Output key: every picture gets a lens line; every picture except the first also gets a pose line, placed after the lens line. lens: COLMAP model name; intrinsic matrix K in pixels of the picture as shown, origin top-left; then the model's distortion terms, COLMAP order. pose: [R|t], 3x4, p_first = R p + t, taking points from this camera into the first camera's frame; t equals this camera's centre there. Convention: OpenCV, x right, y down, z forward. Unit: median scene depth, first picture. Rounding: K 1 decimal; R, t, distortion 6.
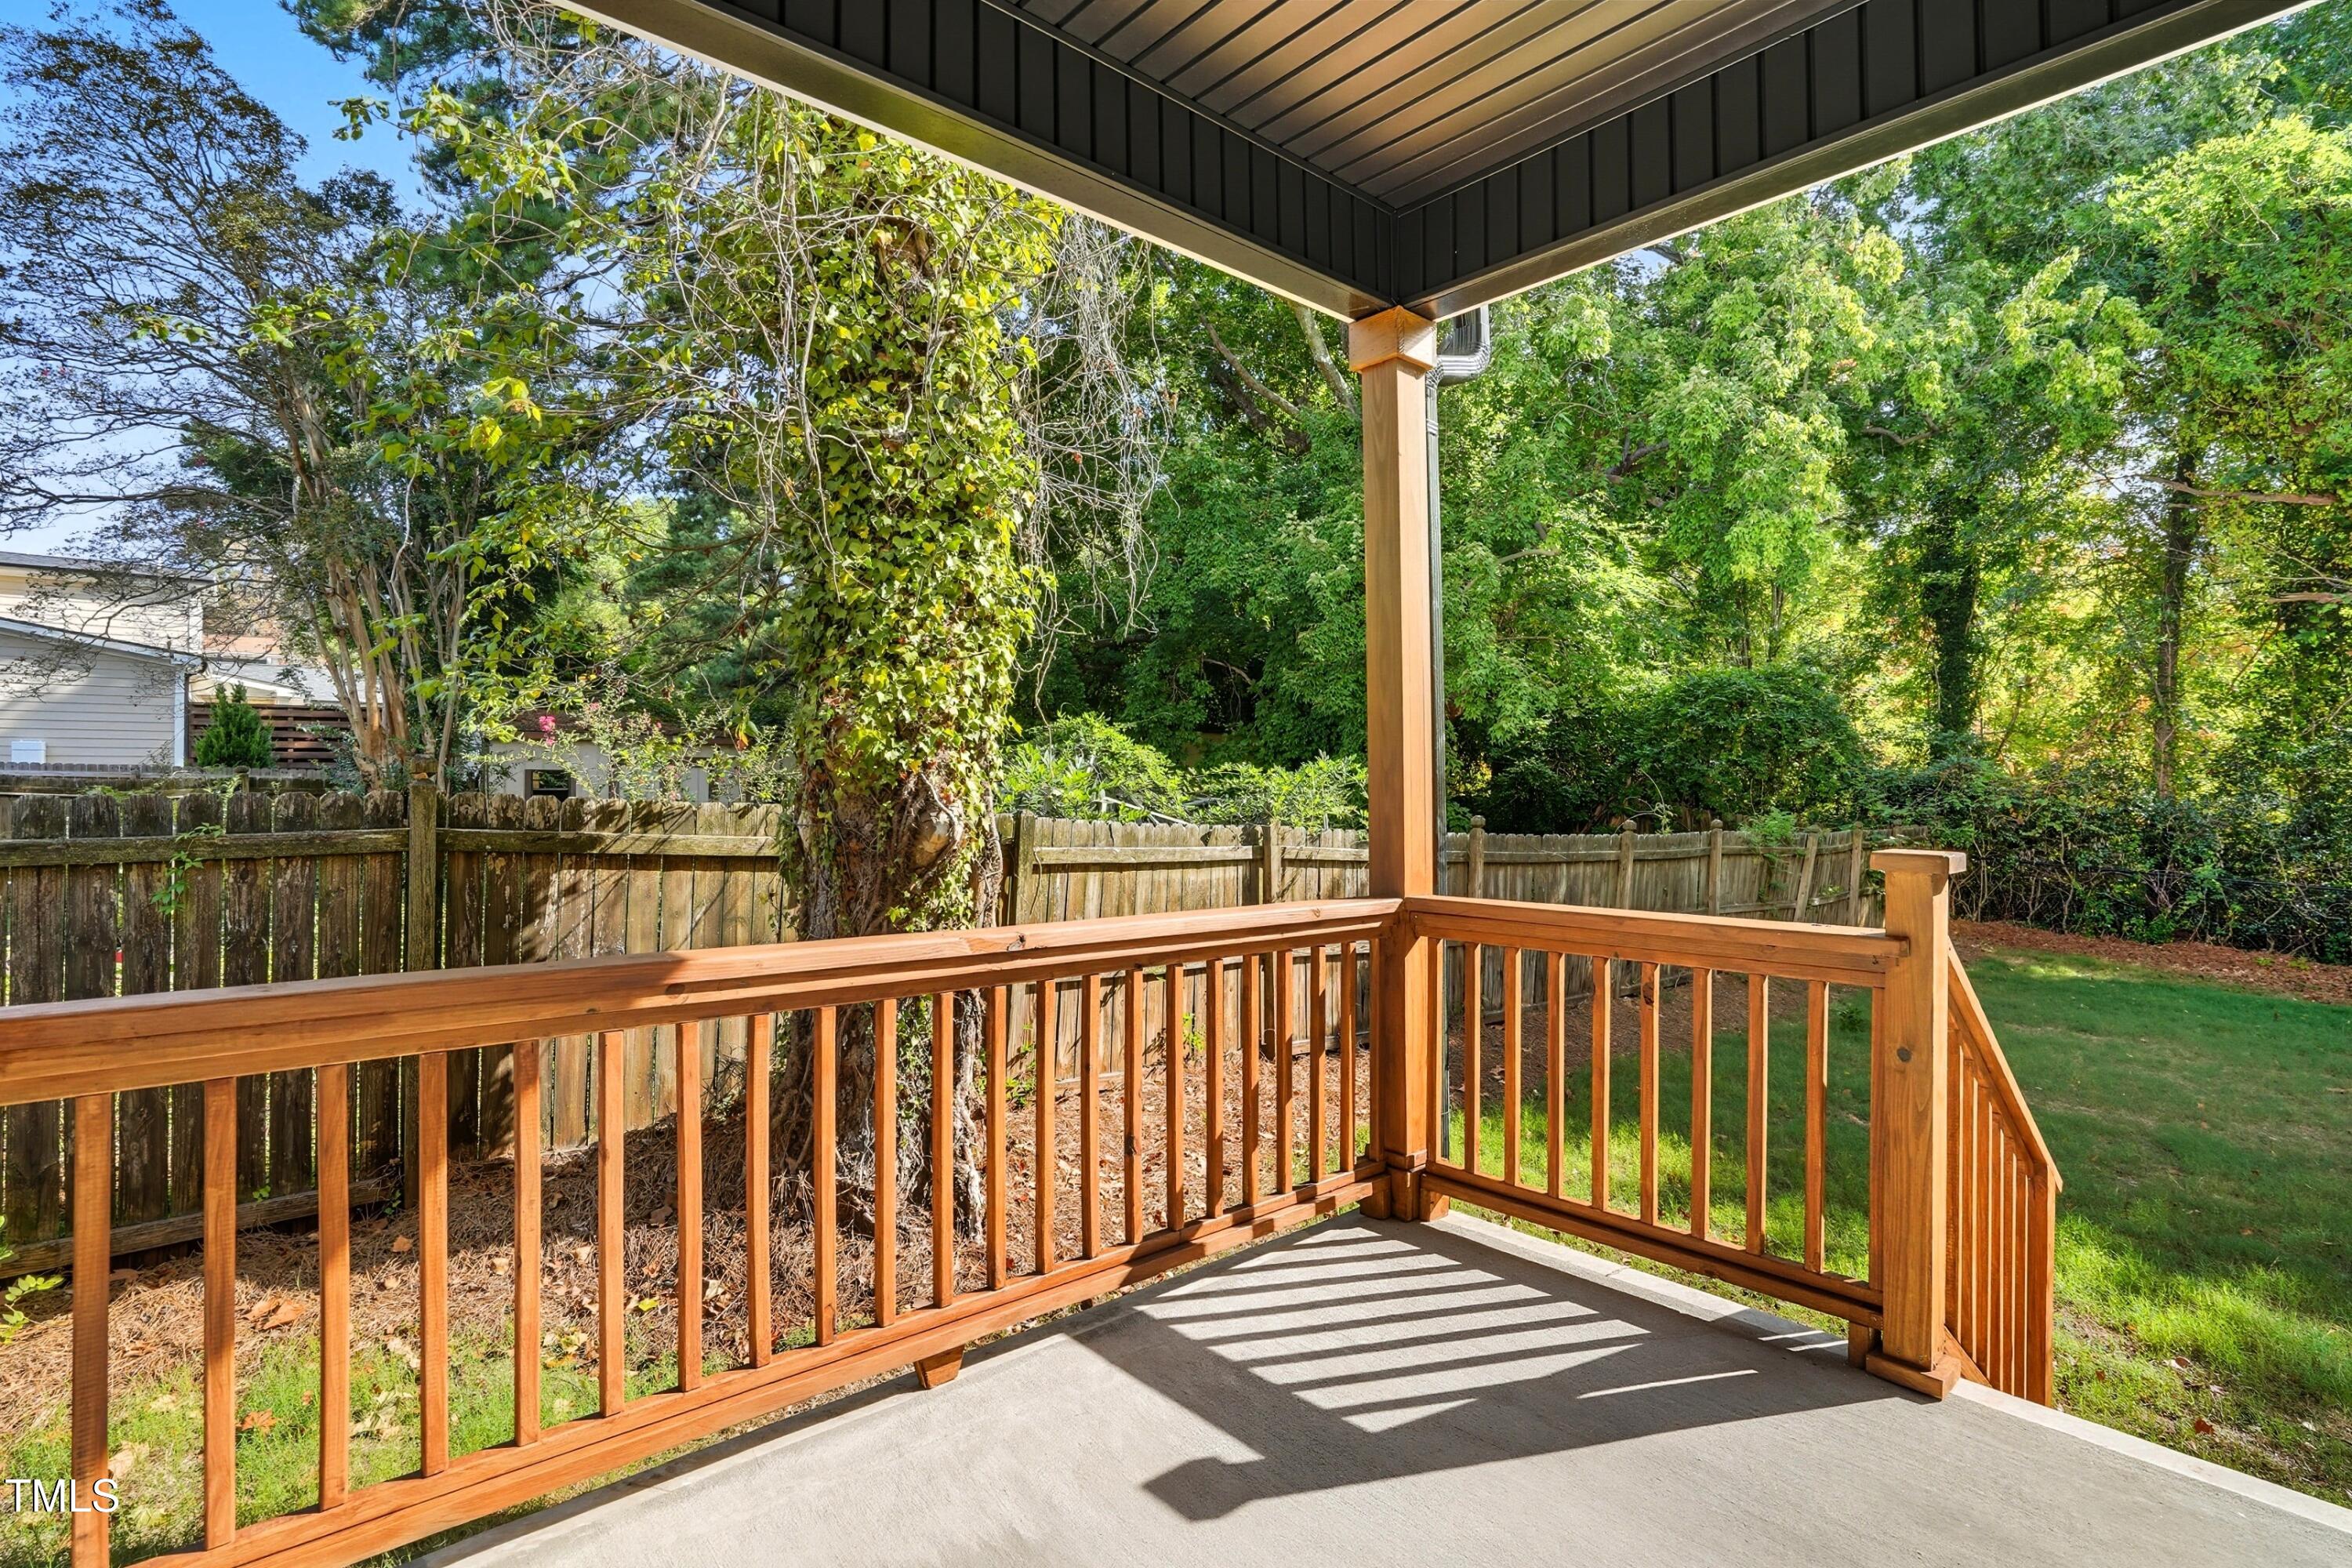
lens RADIAL K [[1093.7, 0, 1168.6], [0, 1093.7, 773.9], [0, 0, 1]] dist [-0.036338, 0.007151]
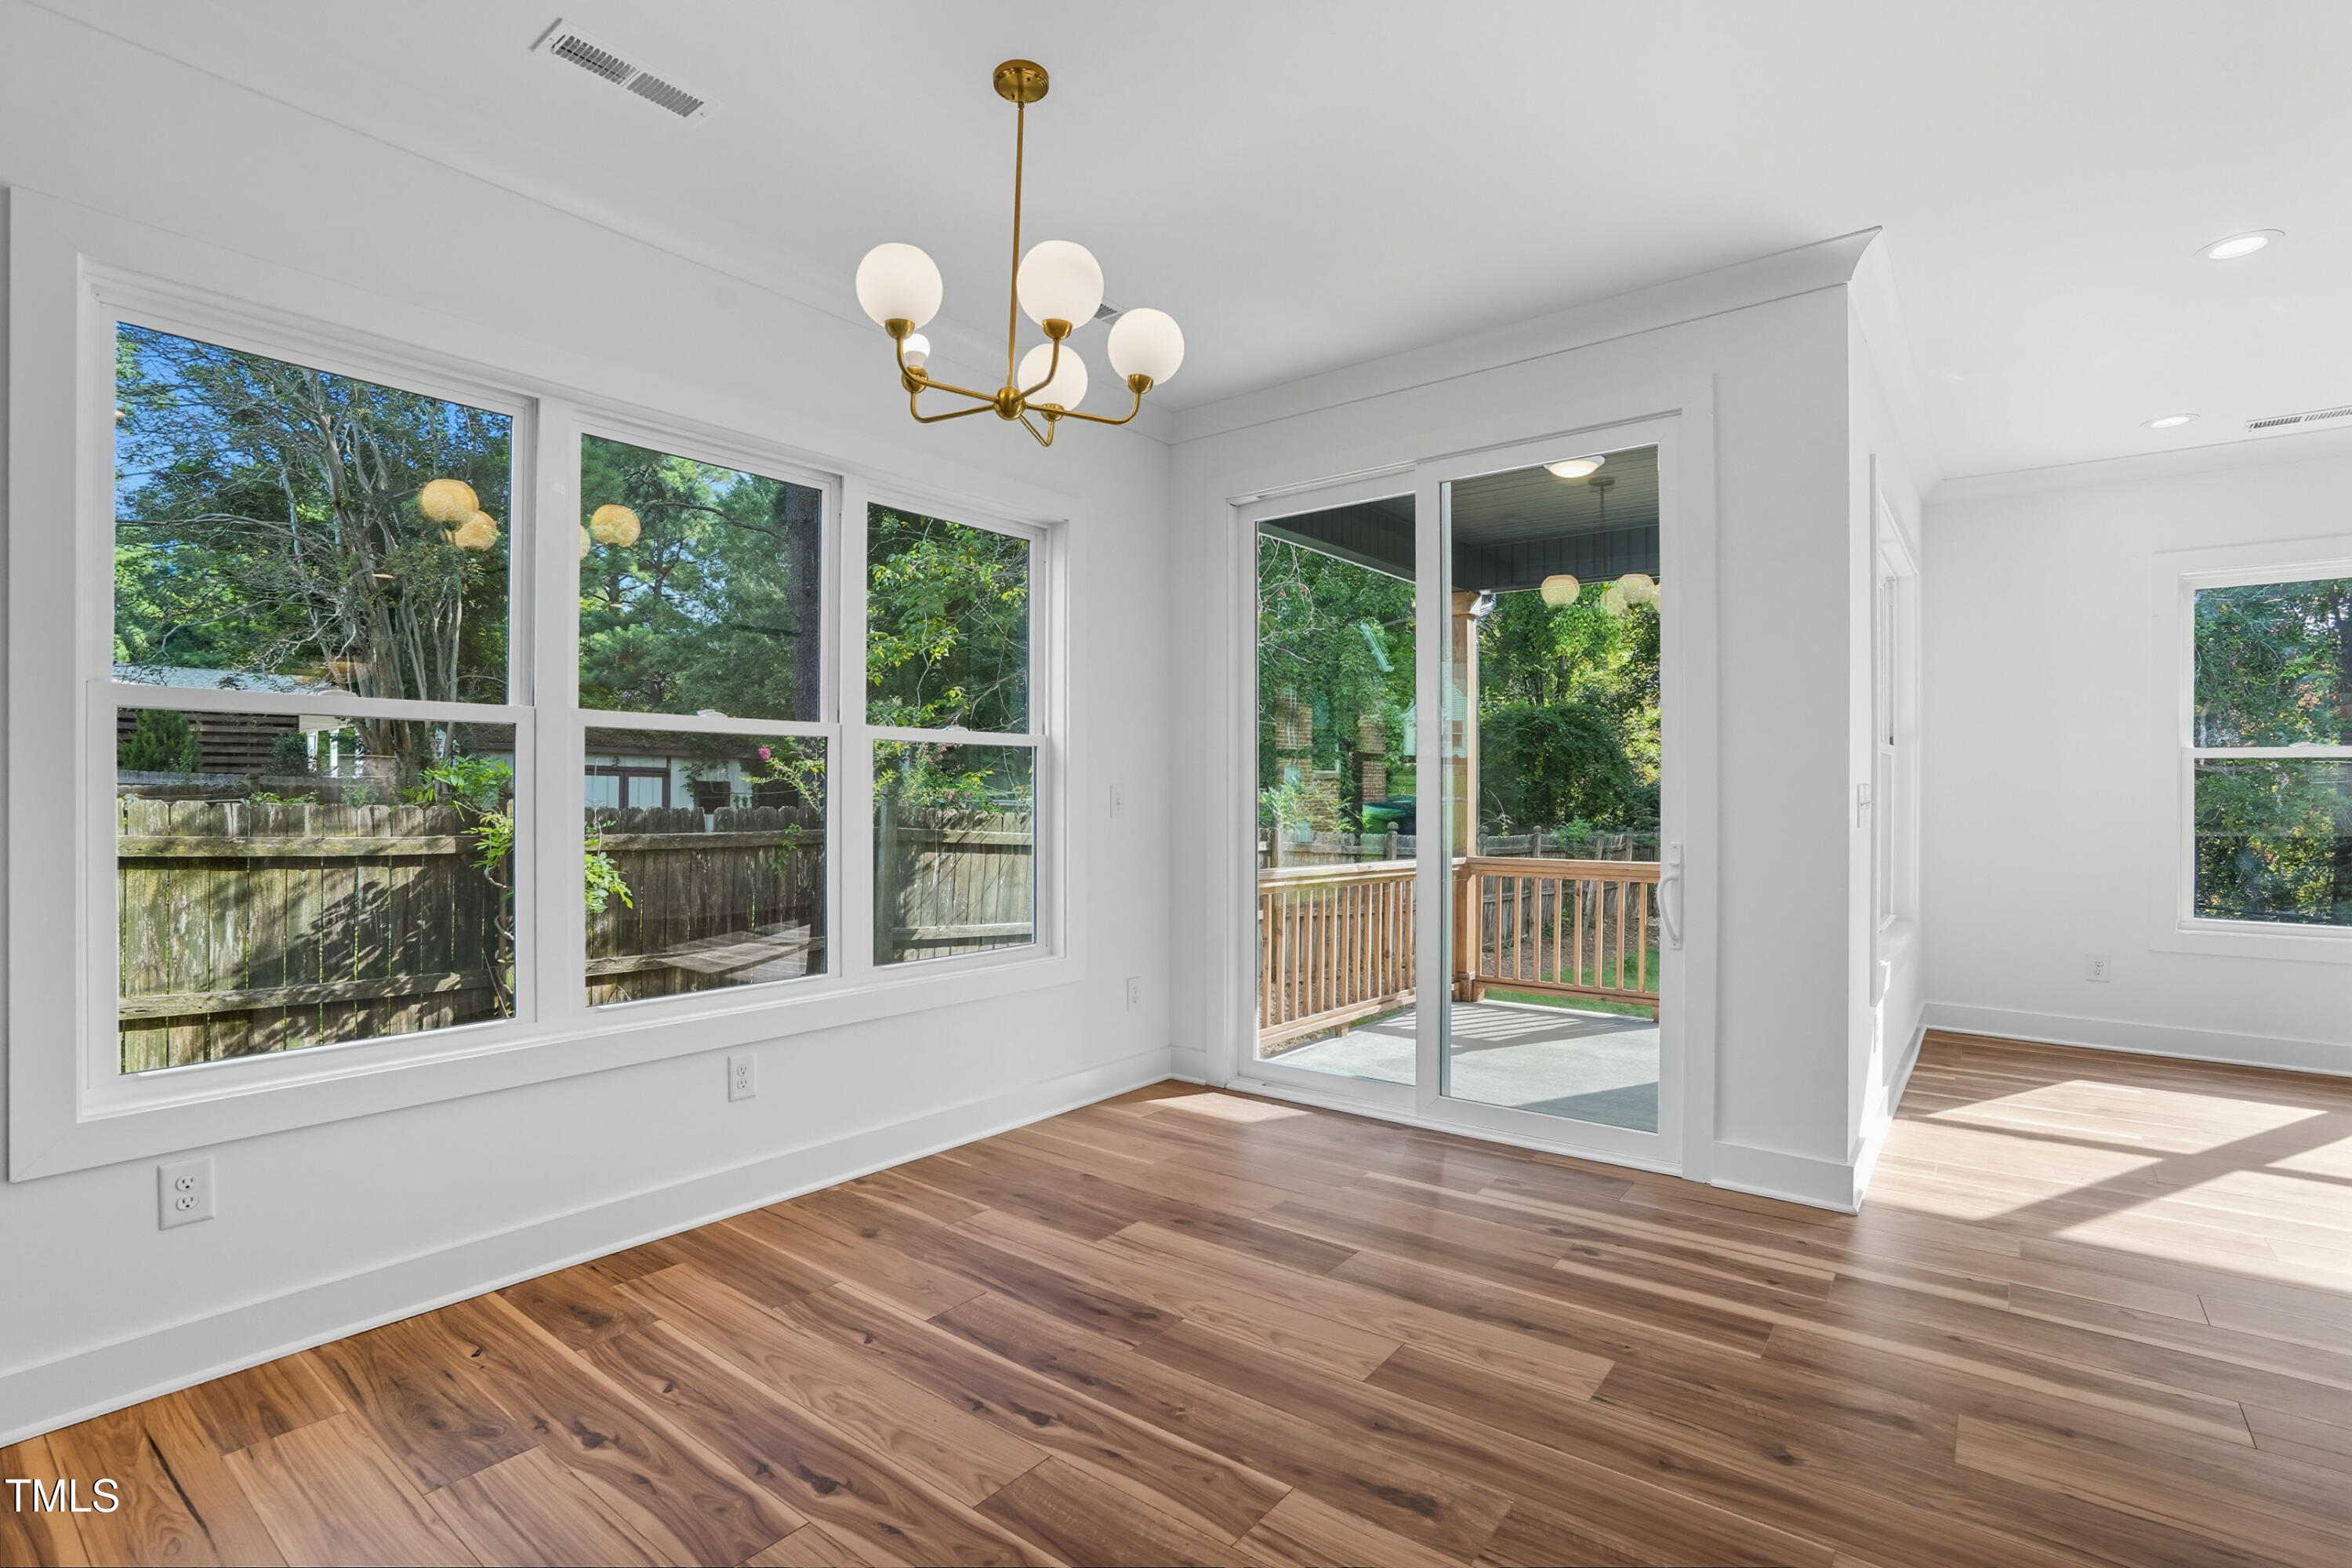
lens RADIAL K [[1093.7, 0, 1171.7], [0, 1093.7, 774.9], [0, 0, 1]] dist [-0.036338, 0.007151]
pose [[0.984129, 0.010645, 0.177133, -0.523469], [-0.009472, 0.999927, -0.007471, -0.022153], [-0.177199, 0.005674, 0.984159, -0.730644]]
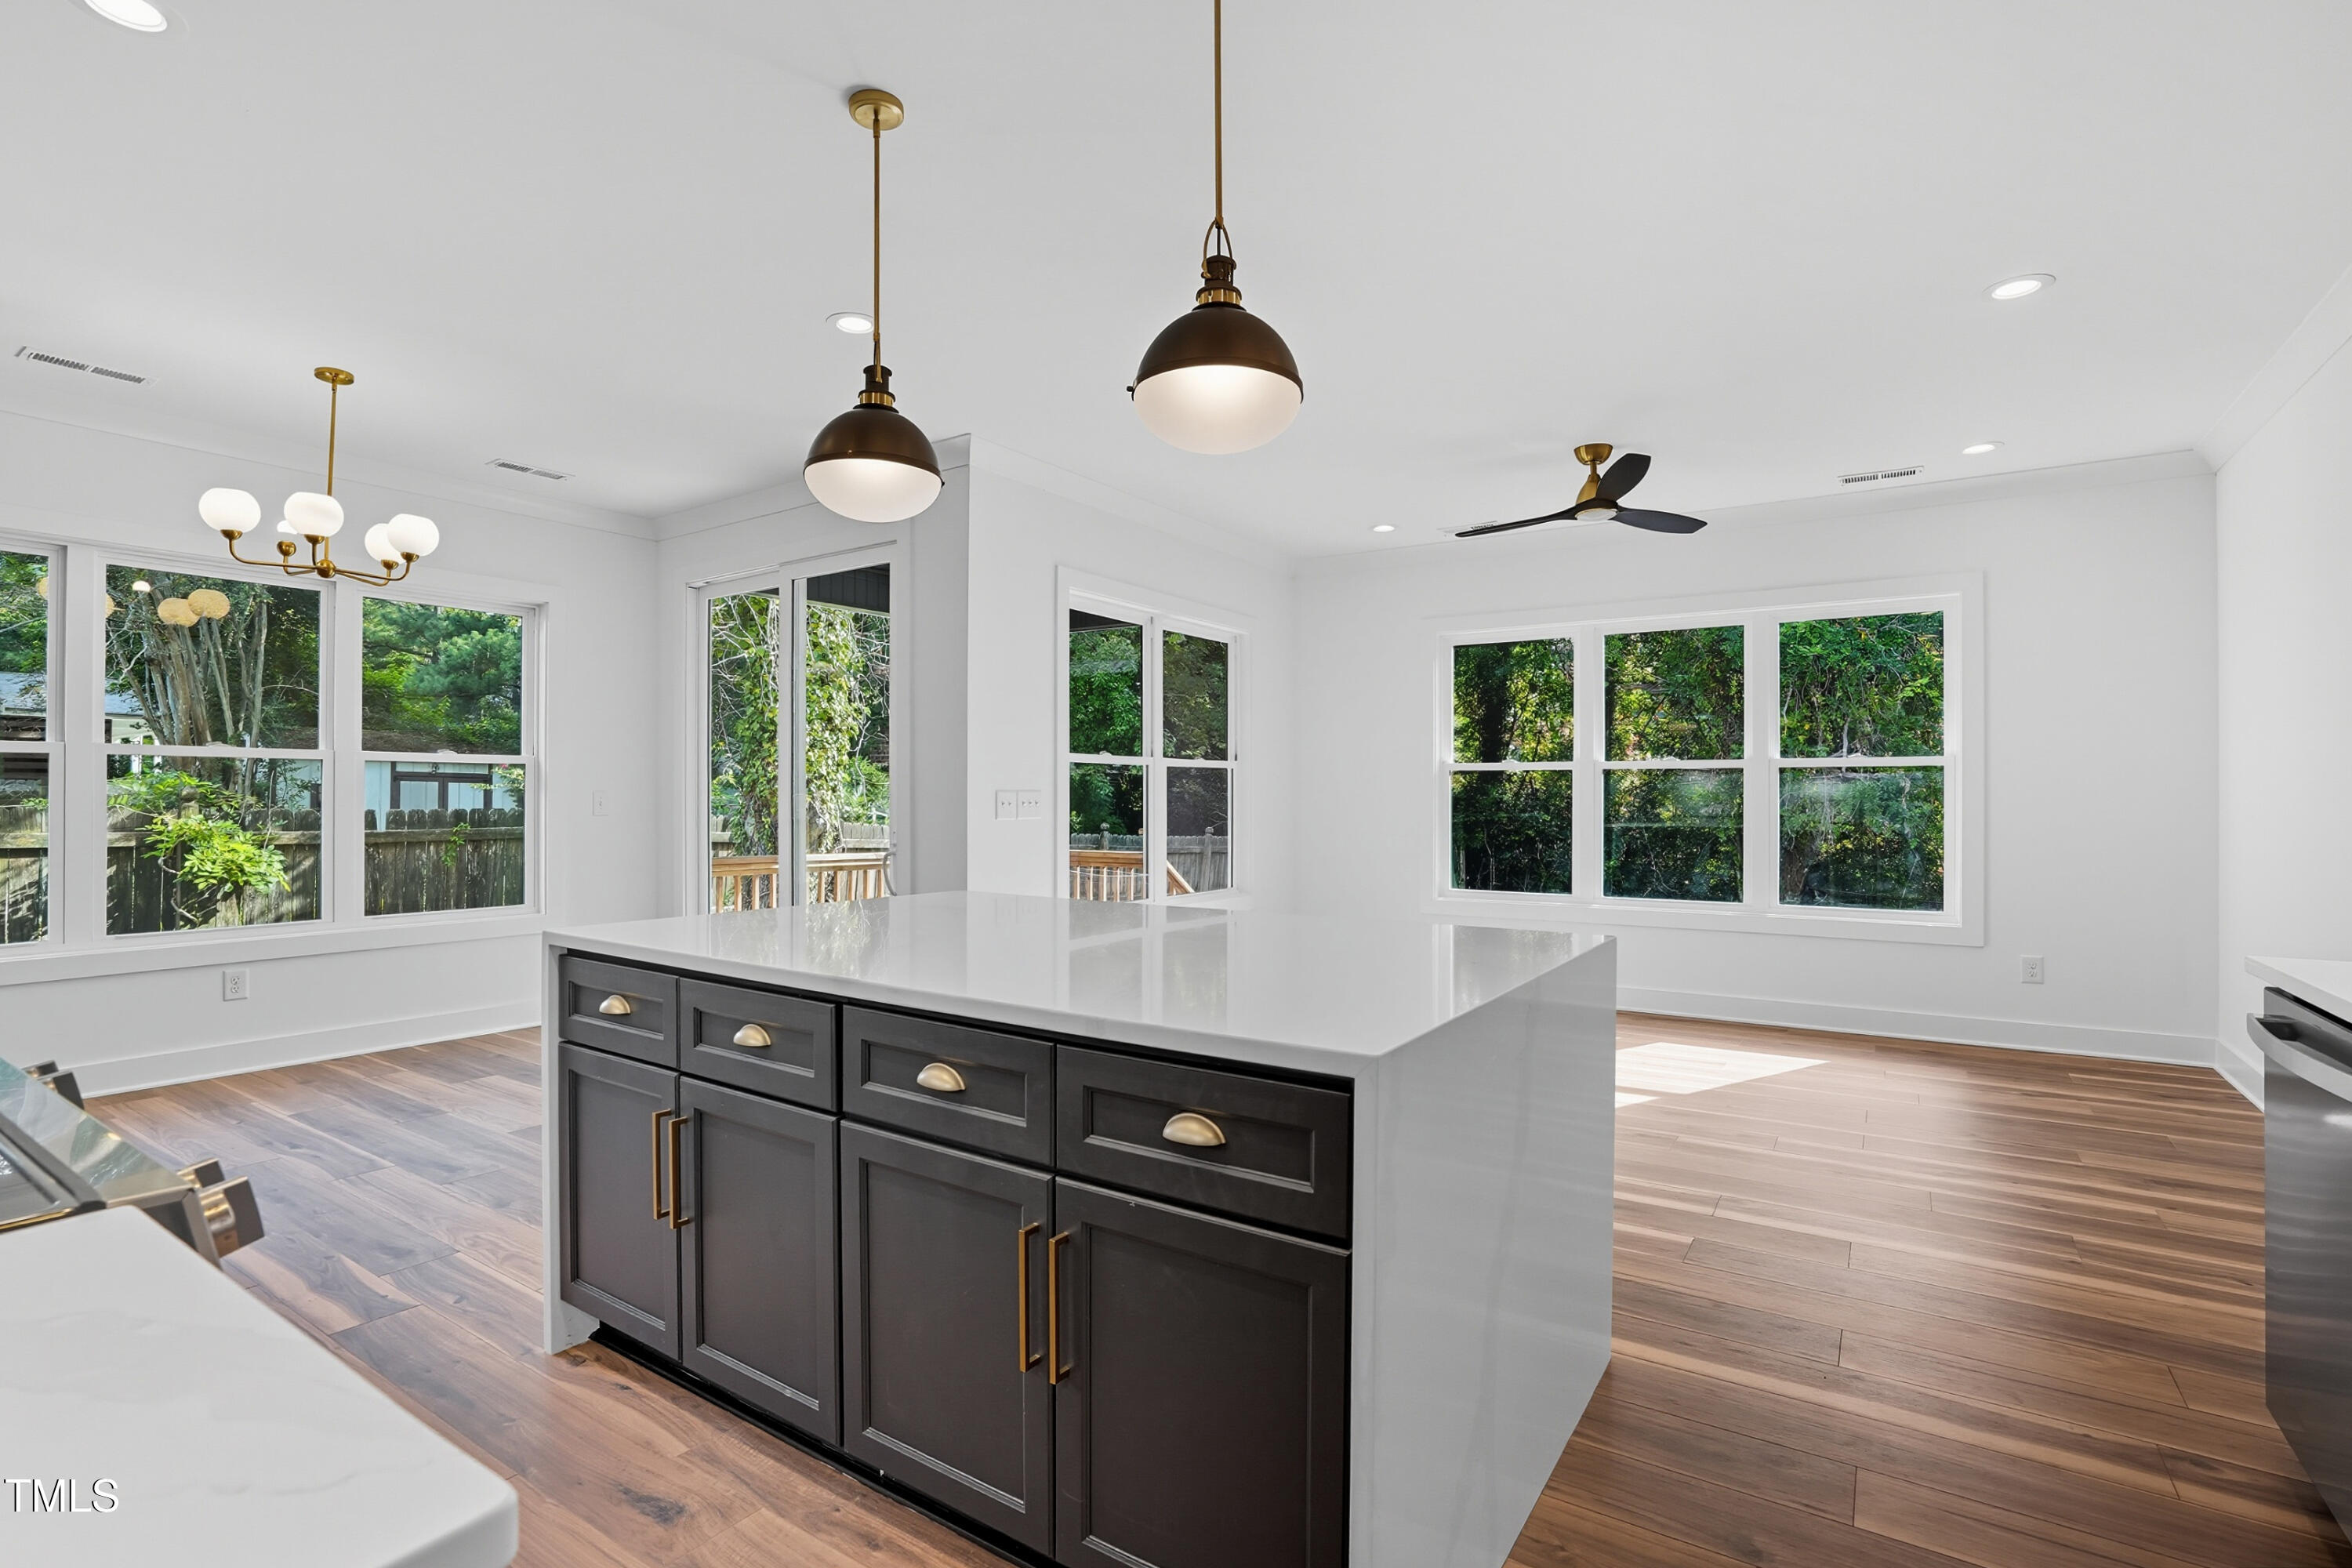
lens RADIAL K [[1093.7, 0, 1156.4], [0, 1093.7, 793.9], [0, 0, 1]] dist [-0.036338, 0.007151]
pose [[0.970900, 0.006365, 0.239400, -0.067602], [-0.008290, 0.999941, 0.007032, -0.032463], [-0.239342, -0.008812, 0.970895, -1.202735]]
